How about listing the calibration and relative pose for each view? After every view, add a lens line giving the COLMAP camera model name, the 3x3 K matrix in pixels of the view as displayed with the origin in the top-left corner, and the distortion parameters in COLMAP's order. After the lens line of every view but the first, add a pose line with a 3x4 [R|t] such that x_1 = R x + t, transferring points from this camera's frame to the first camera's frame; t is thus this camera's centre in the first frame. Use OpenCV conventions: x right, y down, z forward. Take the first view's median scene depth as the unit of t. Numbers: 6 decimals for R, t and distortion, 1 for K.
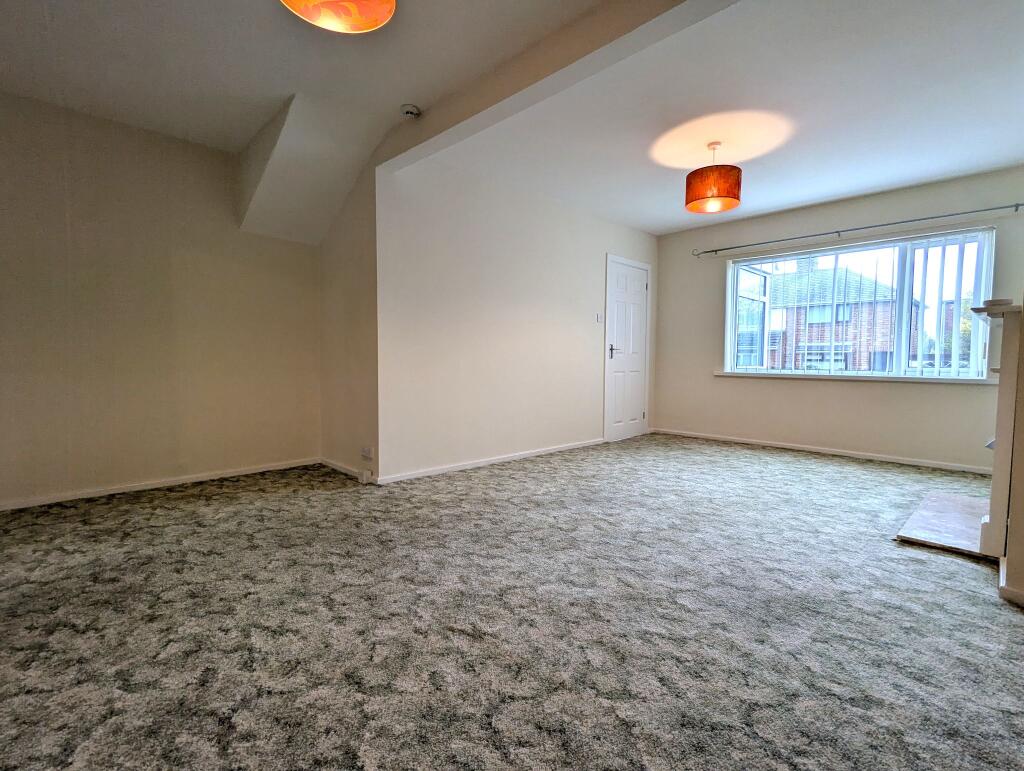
lens RADIAL K [[491.0, 0, 513.7], [0, 491.0, 386.6], [0, 0, 1]] dist [-0.000995, -0.000121]
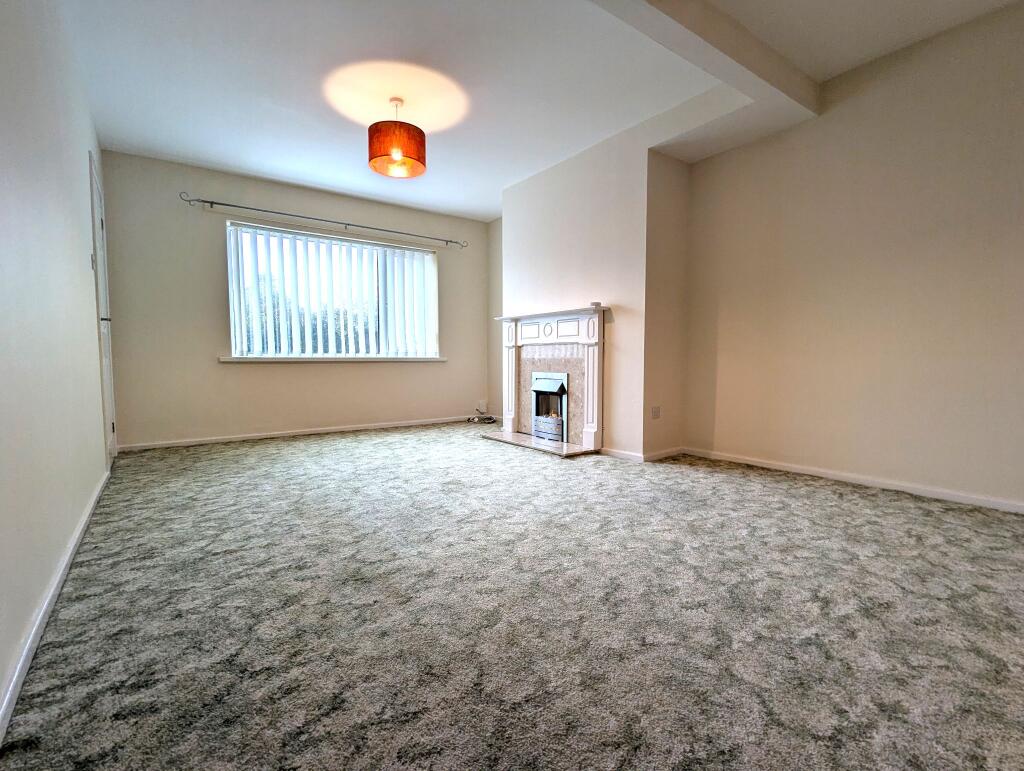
lens RADIAL K [[491.0, 0, 513.7], [0, 491.0, 386.6], [0, 0, 1]] dist [-0.000995, -0.000121]
pose [[0.126842, -0.060868, 0.990054, -0.757930], [0.062889, 0.996601, 0.053214, 0.010688], [-0.989927, 0.055513, 0.130239, 1.039505]]
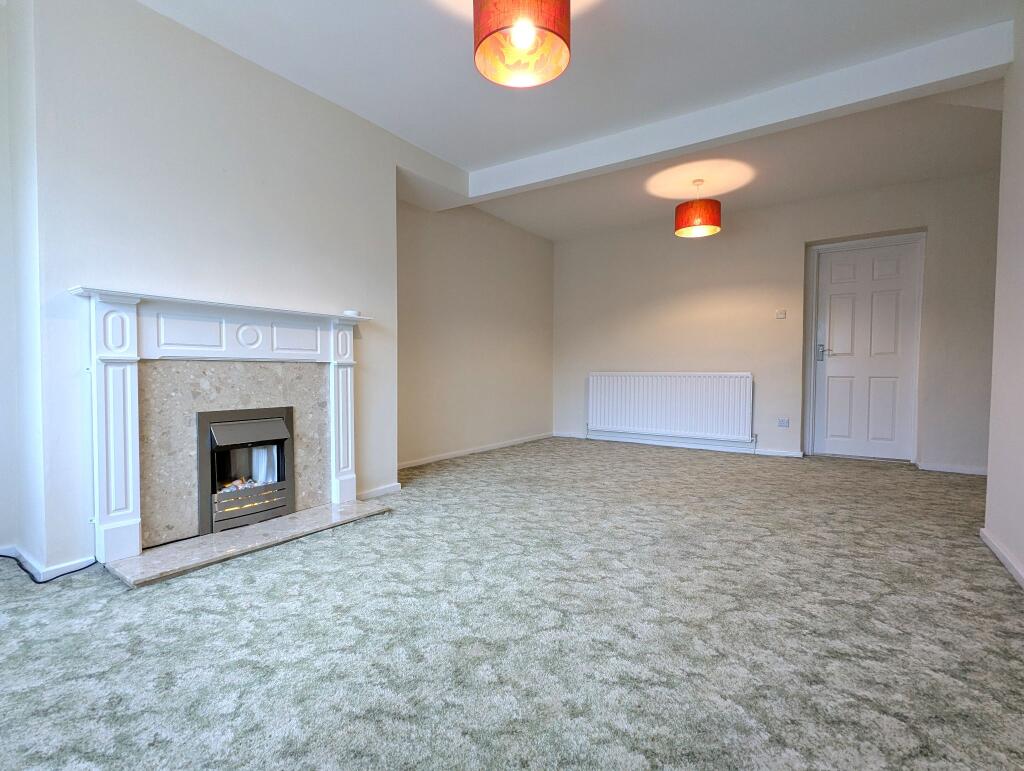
lens RADIAL K [[483.8, 0, 507.7], [0, 483.8, 387.9], [0, 0, 1]] dist [-0.000696, 0.000266]
pose [[-0.979665, 0.001677, -0.200633, 0.792937], [-0.017291, 0.995539, 0.092754, -0.093810], [0.199894, 0.094337, -0.975266, 2.327115]]
